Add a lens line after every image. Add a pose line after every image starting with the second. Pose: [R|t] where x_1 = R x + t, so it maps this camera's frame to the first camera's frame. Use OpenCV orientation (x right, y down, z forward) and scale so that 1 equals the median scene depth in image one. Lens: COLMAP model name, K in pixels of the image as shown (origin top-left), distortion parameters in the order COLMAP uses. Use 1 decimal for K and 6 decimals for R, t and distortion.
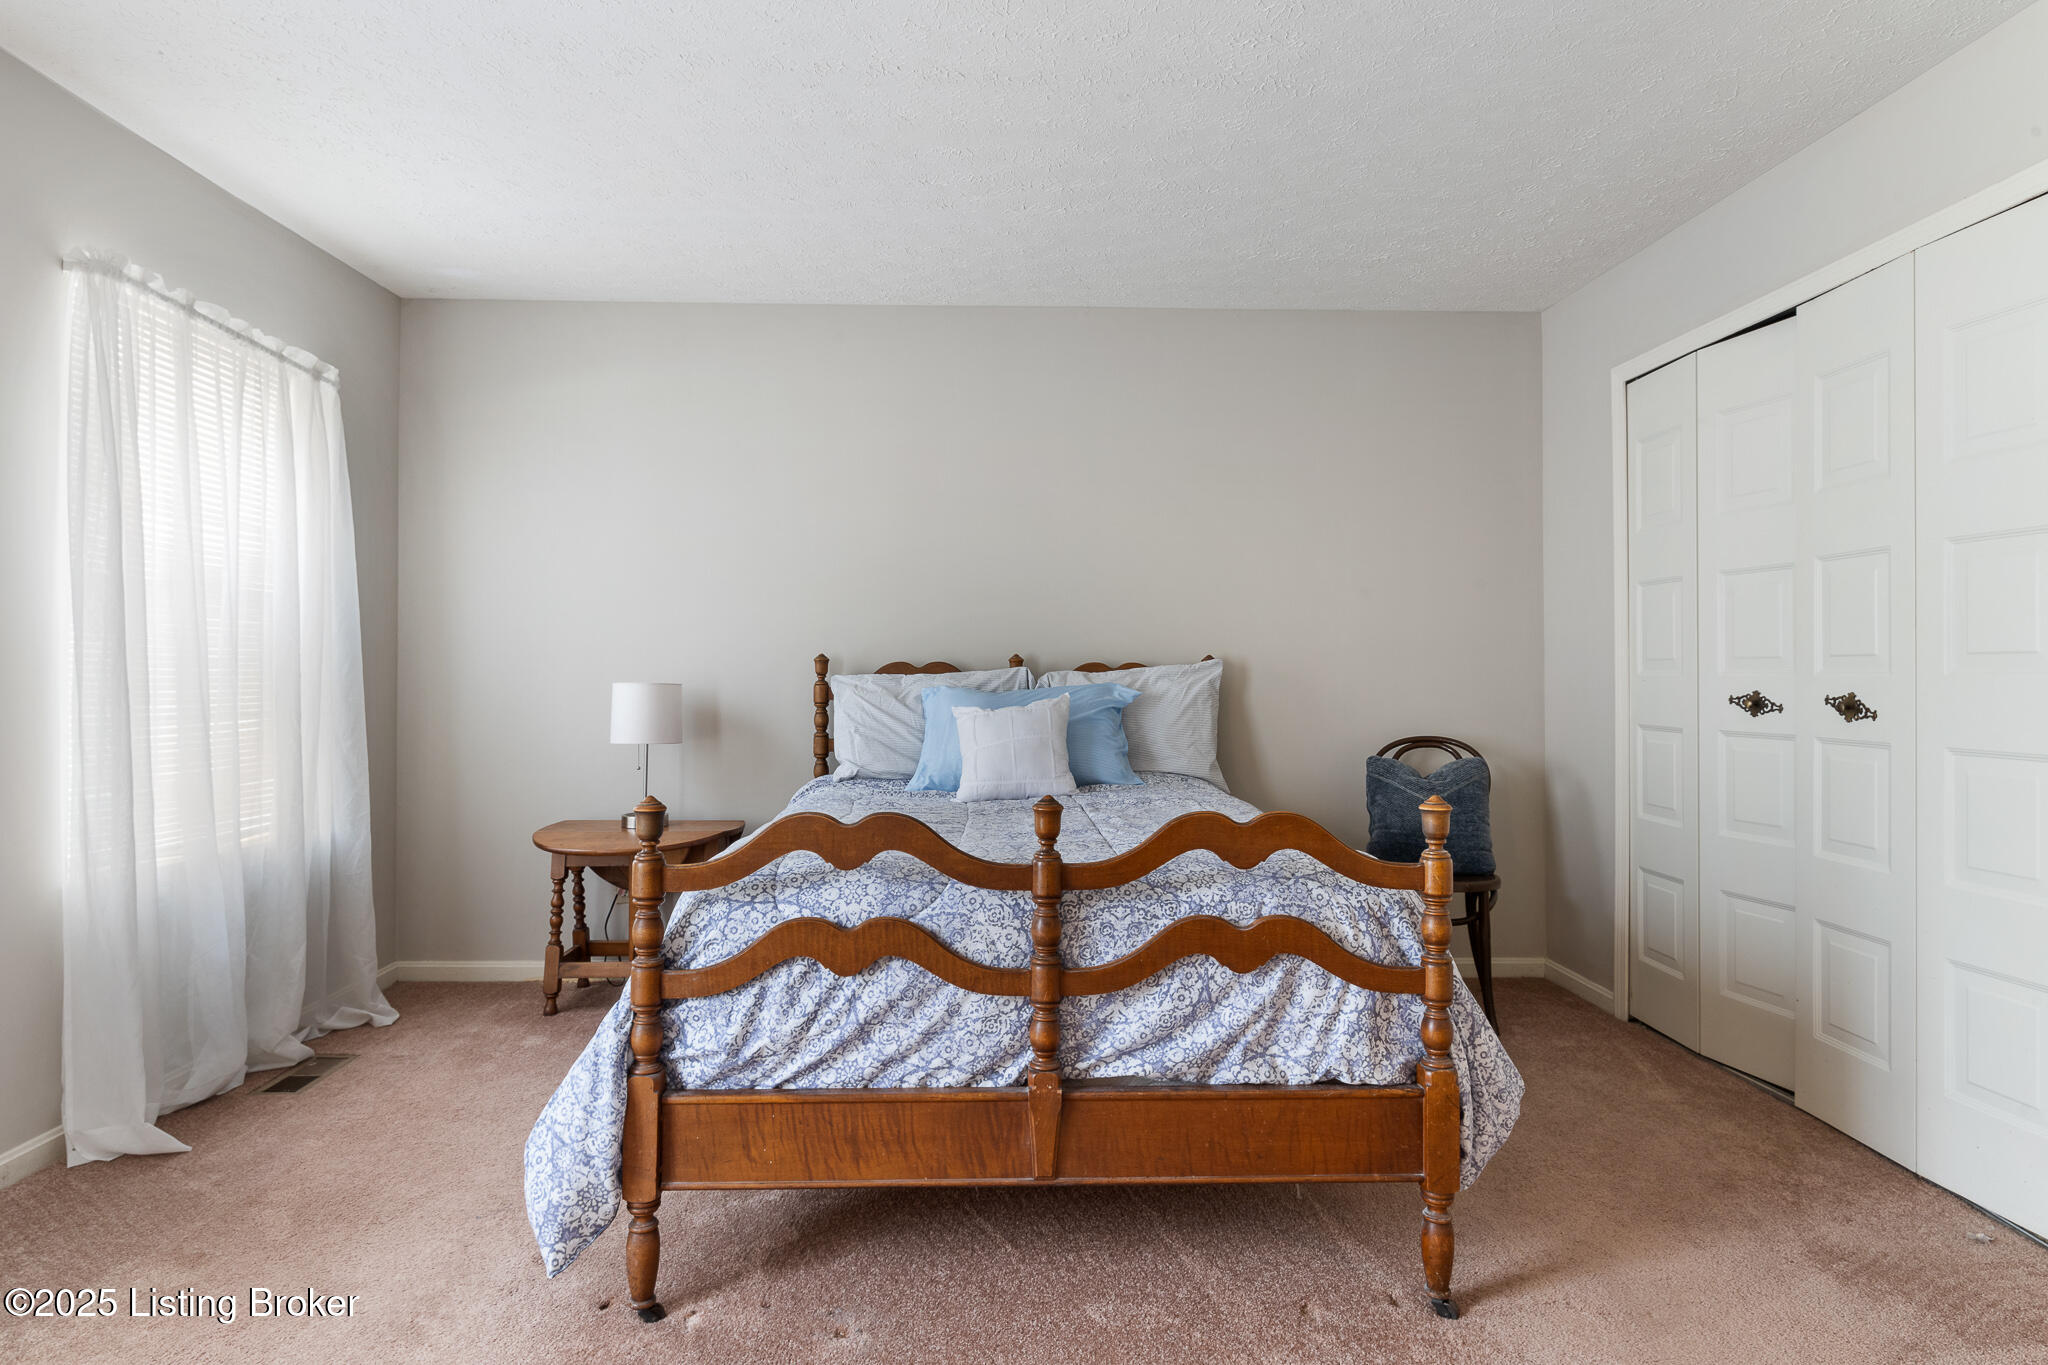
lens RADIAL K [[1090.7, 0, 1022.8], [0, 1090.7, 703.3], [0, 0, 1]] dist [-0.001678, -0.000326]
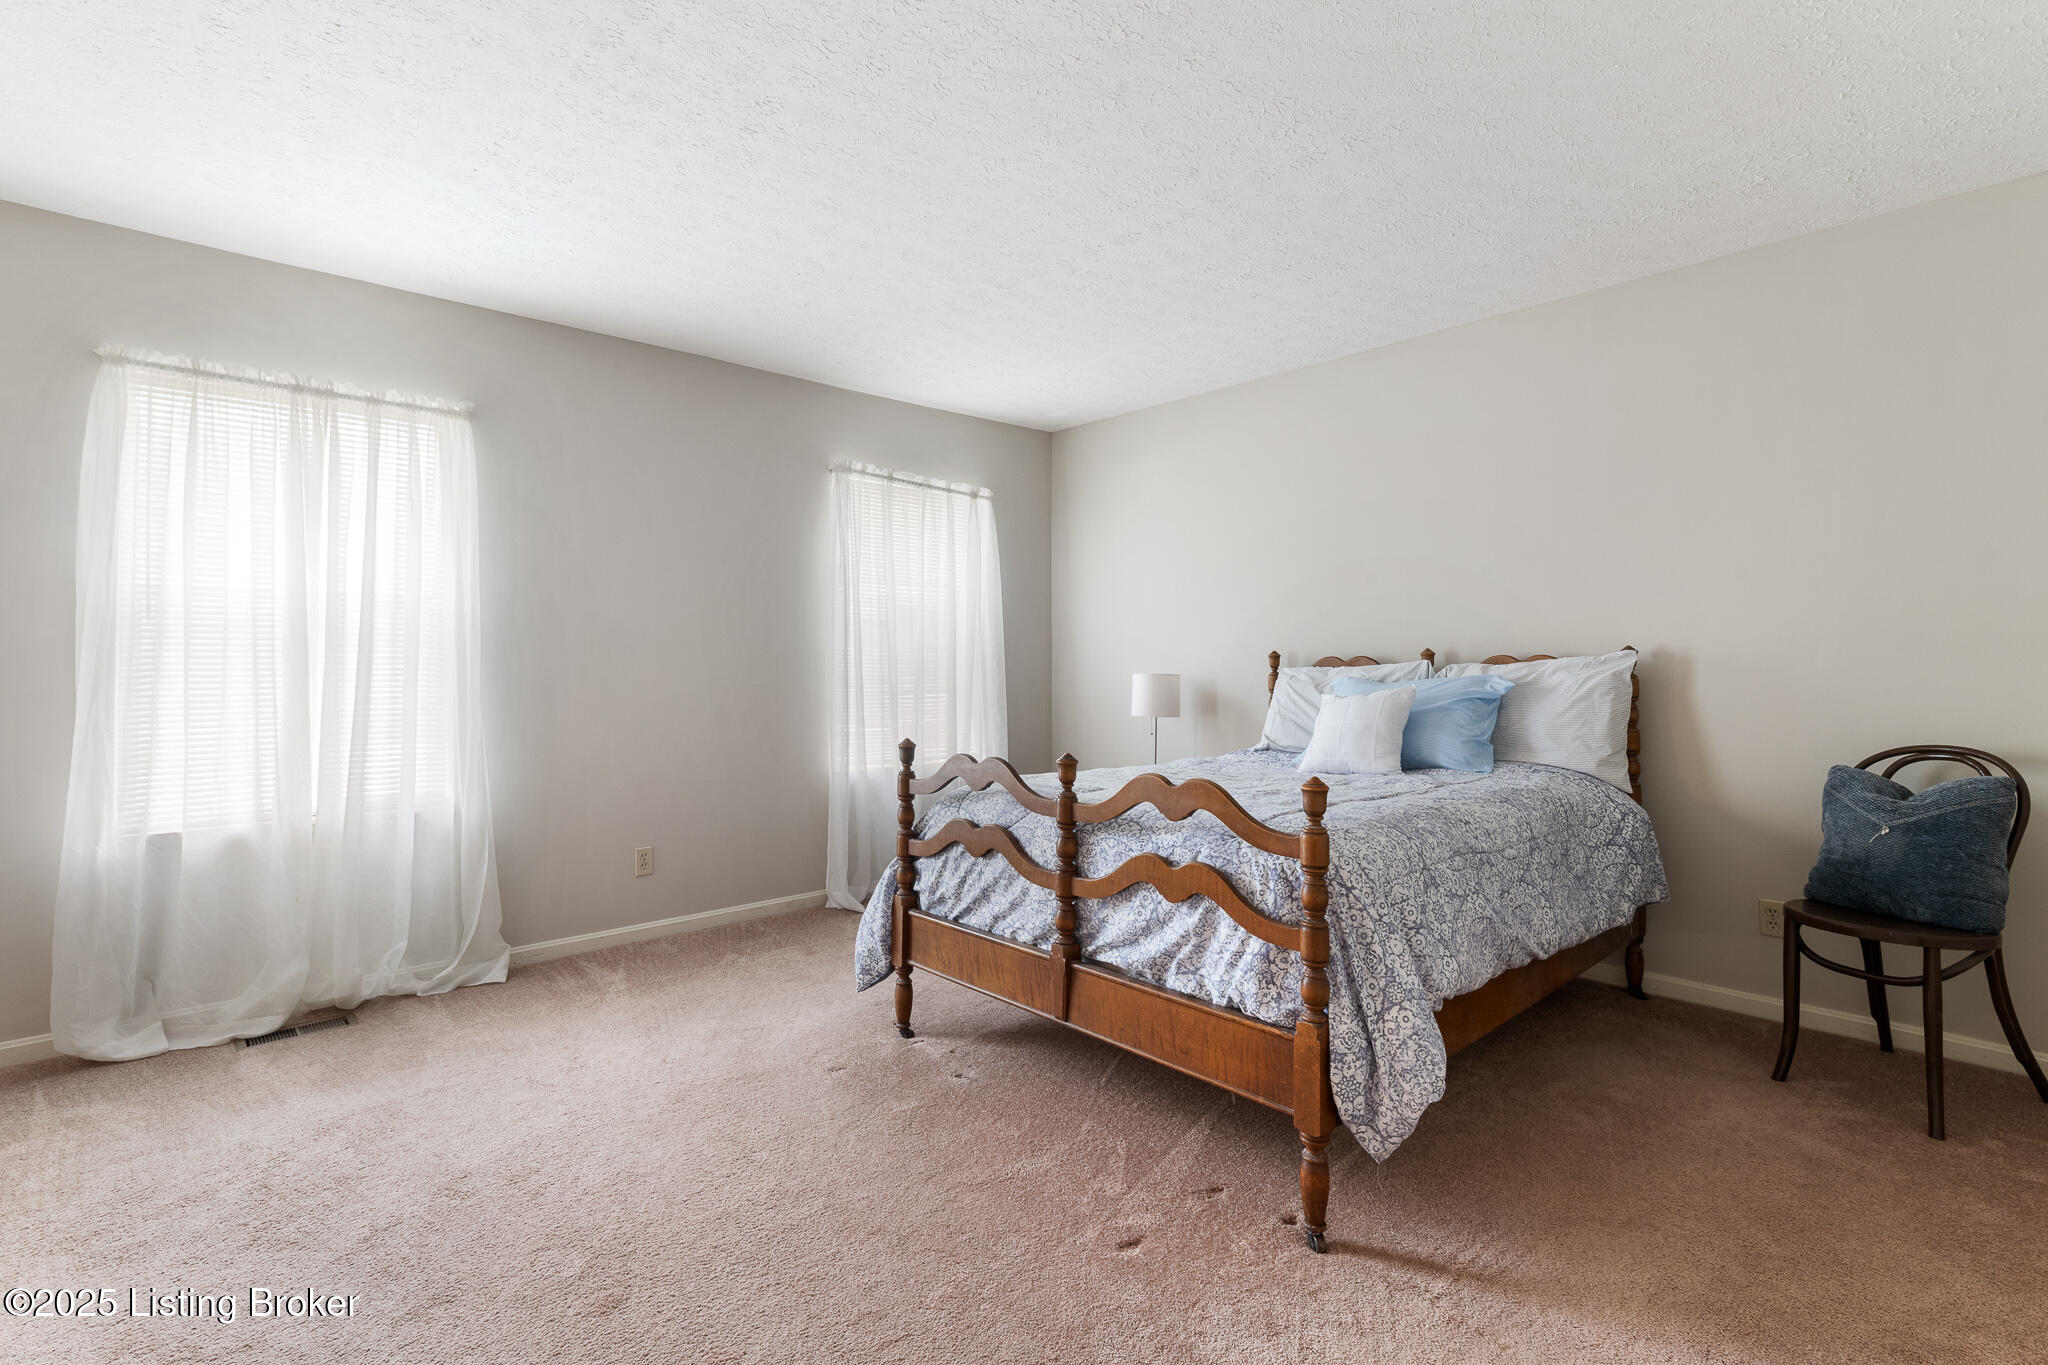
lens RADIAL K [[939.0, 0, 1024.0], [0, 939.0, 682.5], [0, 0, 1]] dist [0.003213, 0.000679]
pose [[0.655481, 0.009881, -0.755147, 0.906358], [-0.015946, 0.999873, -0.000759, -0.006729], [0.755044, 0.012540, 0.655555, 0.142815]]
